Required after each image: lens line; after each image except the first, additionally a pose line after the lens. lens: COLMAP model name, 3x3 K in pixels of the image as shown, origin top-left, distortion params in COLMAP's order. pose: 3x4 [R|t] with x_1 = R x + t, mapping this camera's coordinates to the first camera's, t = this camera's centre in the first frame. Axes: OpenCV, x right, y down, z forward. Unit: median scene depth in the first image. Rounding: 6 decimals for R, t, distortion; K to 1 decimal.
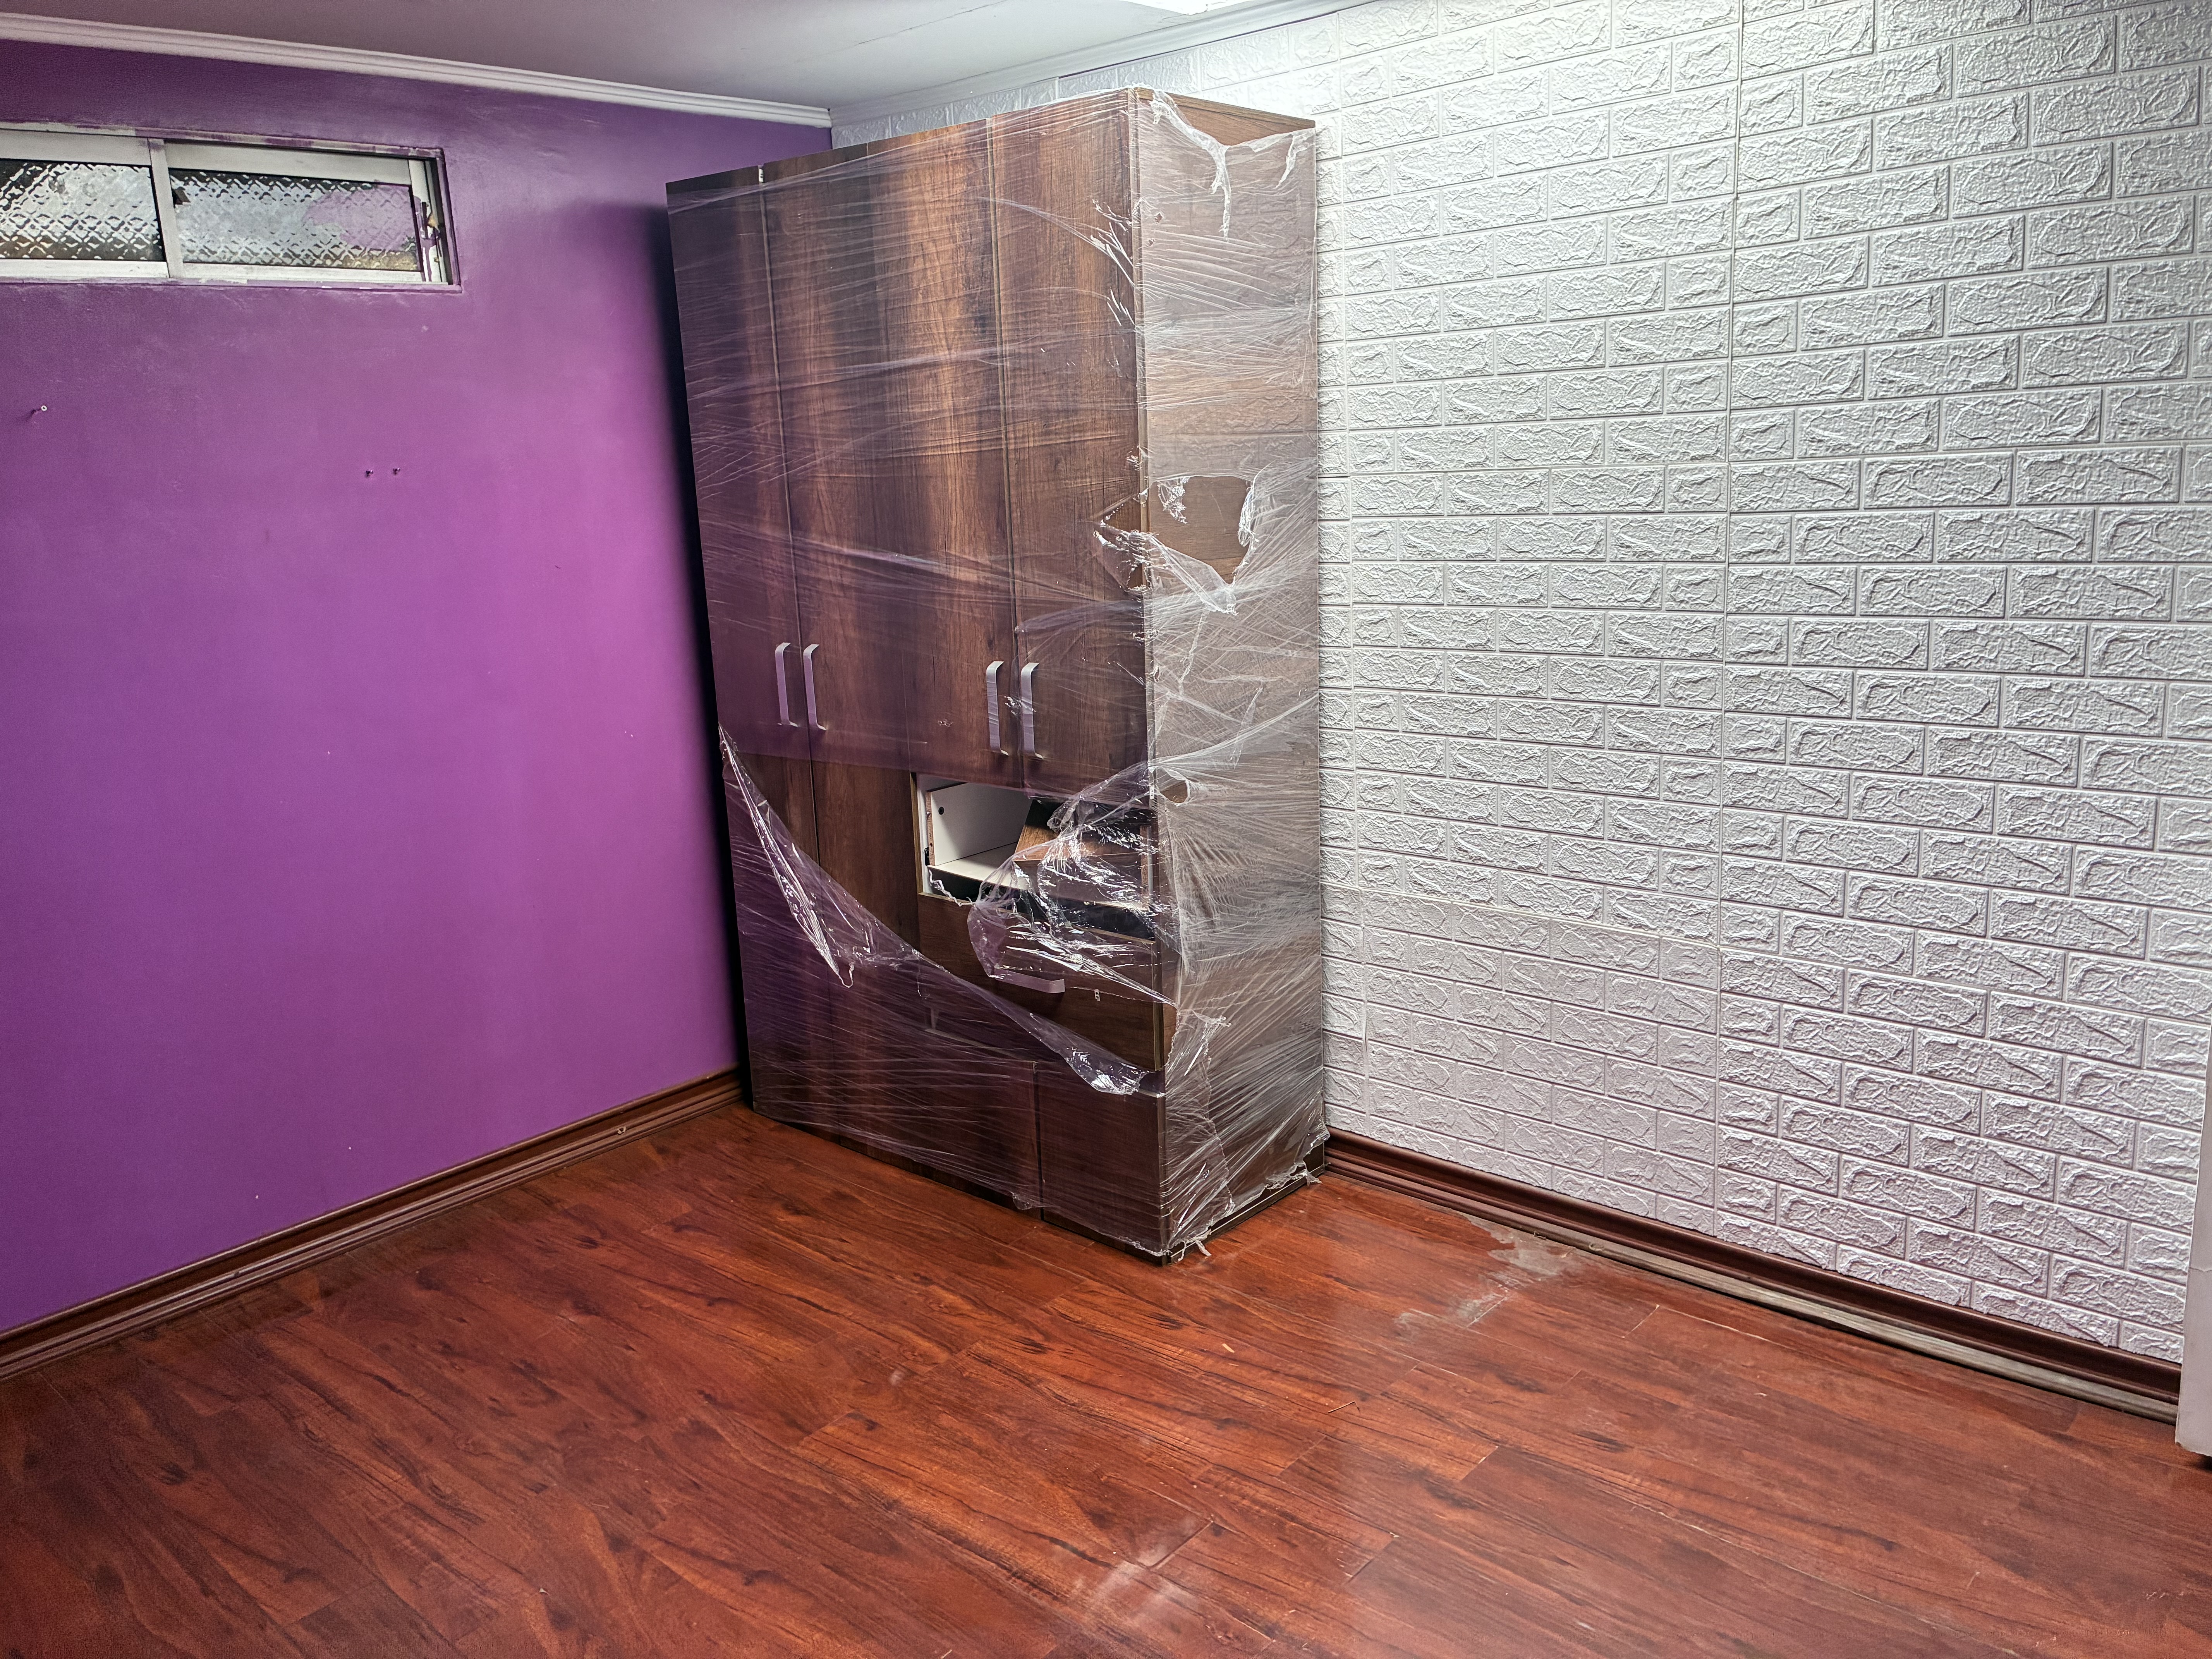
lens RADIAL K [[1675.5, 0, 1091.8], [0, 1675.5, 812.6], [0, 0, 1]] dist [0.071451, -0.091305]
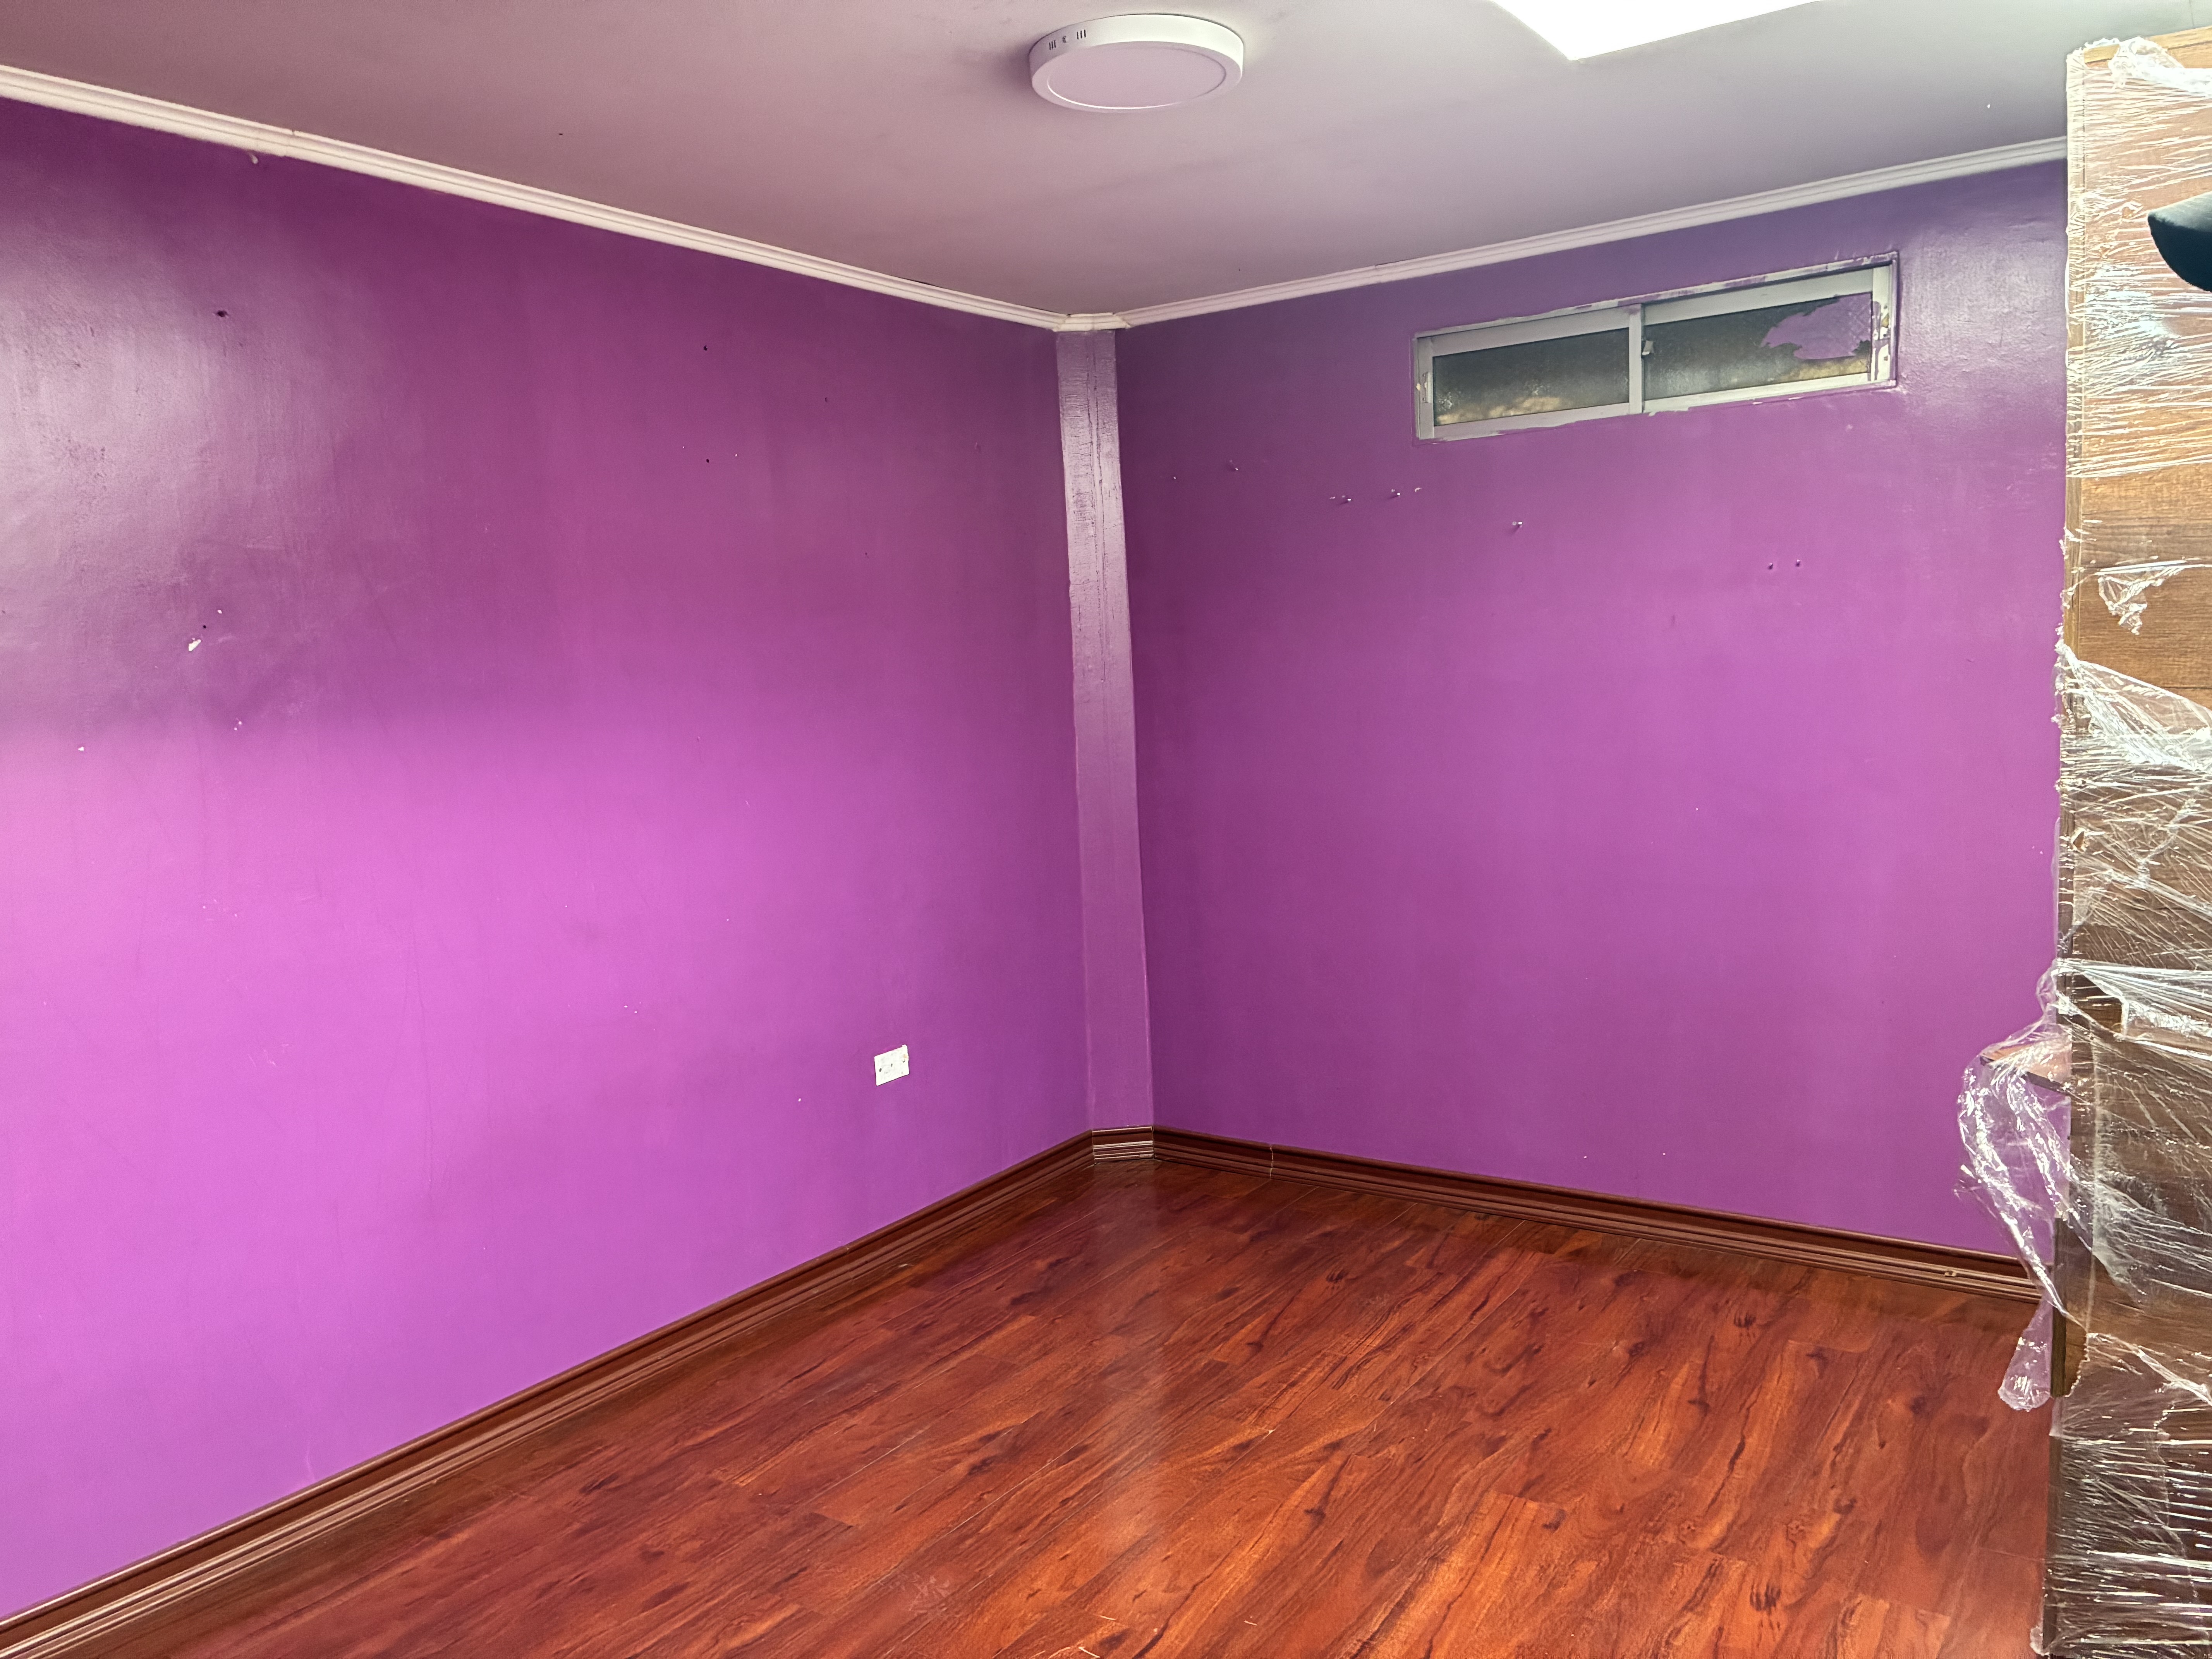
lens RADIAL K [[1675.5, 0, 1091.8], [0, 1675.5, 812.6], [0, 0, 1]] dist [0.071451, -0.091305]
pose [[0.140954, 0.141034, -0.979919, 0.679918], [-0.181272, 0.976745, 0.114502, -0.099767], [0.973279, 0.161492, 0.163242, 0.464604]]
